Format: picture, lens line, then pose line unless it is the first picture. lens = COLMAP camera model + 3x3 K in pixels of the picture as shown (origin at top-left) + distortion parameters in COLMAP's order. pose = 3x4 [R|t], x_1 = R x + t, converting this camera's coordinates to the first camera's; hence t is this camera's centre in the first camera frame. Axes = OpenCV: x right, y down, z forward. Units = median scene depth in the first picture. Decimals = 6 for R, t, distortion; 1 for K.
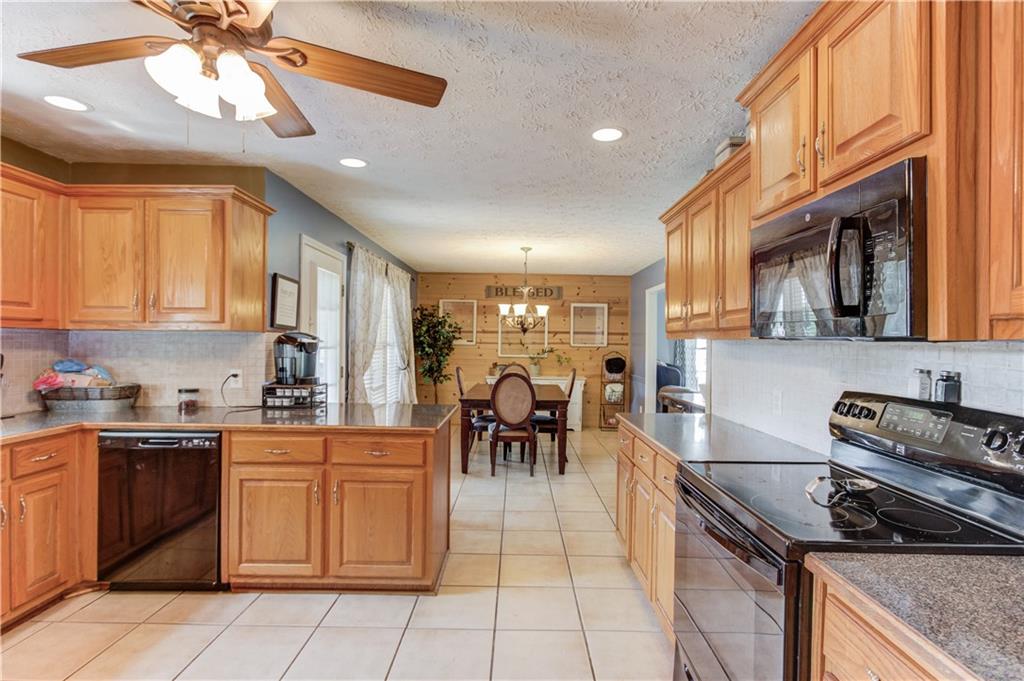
lens RADIAL K [[499.1, 0, 510.3], [0, 499.1, 337.4], [0, 0, 1]] dist [-0.009711, 0.000997]
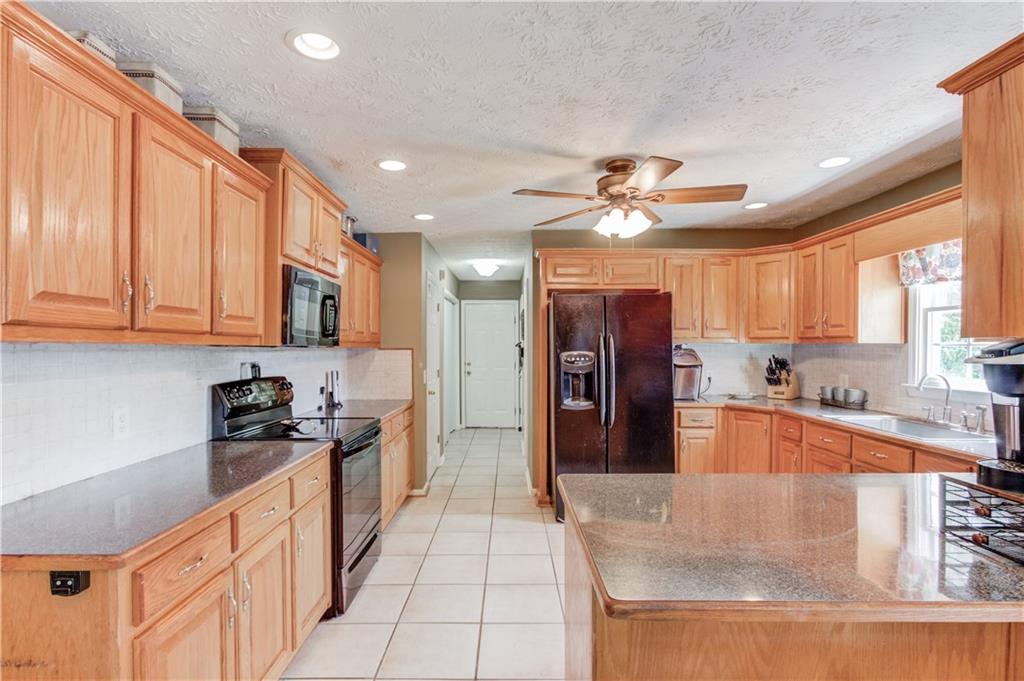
lens RADIAL K [[496.7, 0, 512.8], [0, 496.7, 351.0], [0, 0, 1]] dist [0.001204, 0.000972]
pose [[-0.999595, -0.014338, -0.024575, -0.022923], [-0.014238, 0.999890, -0.004209, 0.002883], [0.024633, -0.003857, -0.999689, 0.559739]]
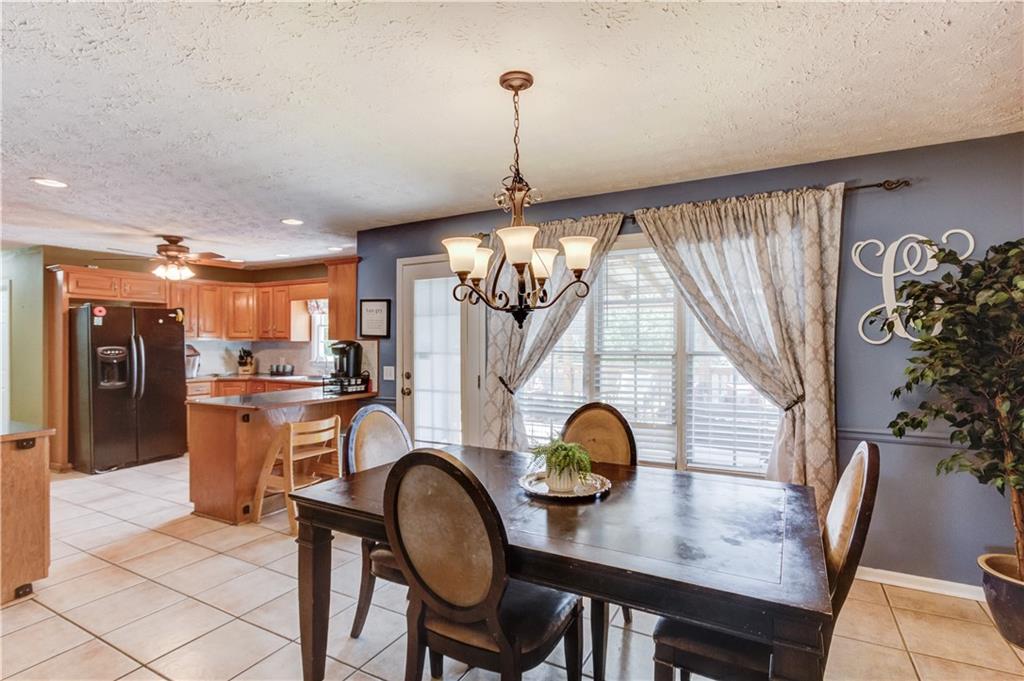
lens RADIAL K [[499.1, 0, 510.3], [0, 499.1, 337.4], [0, 0, 1]] dist [-0.009711, 0.000997]
pose [[-0.466467, -0.020121, -0.884310, 0.254279], [0.004897, 0.999667, -0.025329, 0.007372], [0.884525, -0.016146, -0.466213, 0.876762]]
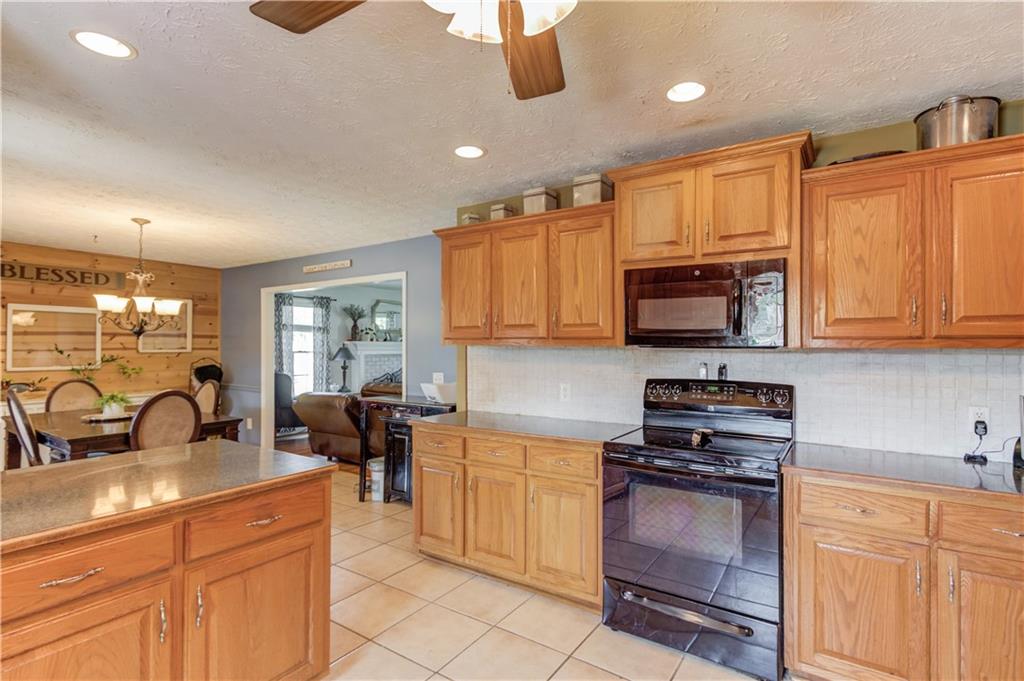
lens RADIAL K [[499.1, 0, 510.3], [0, 499.1, 337.4], [0, 0, 1]] dist [-0.009711, 0.000997]
pose [[0.551276, 0.001752, 0.834321, -0.209504], [-0.000791, 0.999998, -0.001577, -0.004907], [-0.834323, 0.000209, 0.551276, 0.115410]]
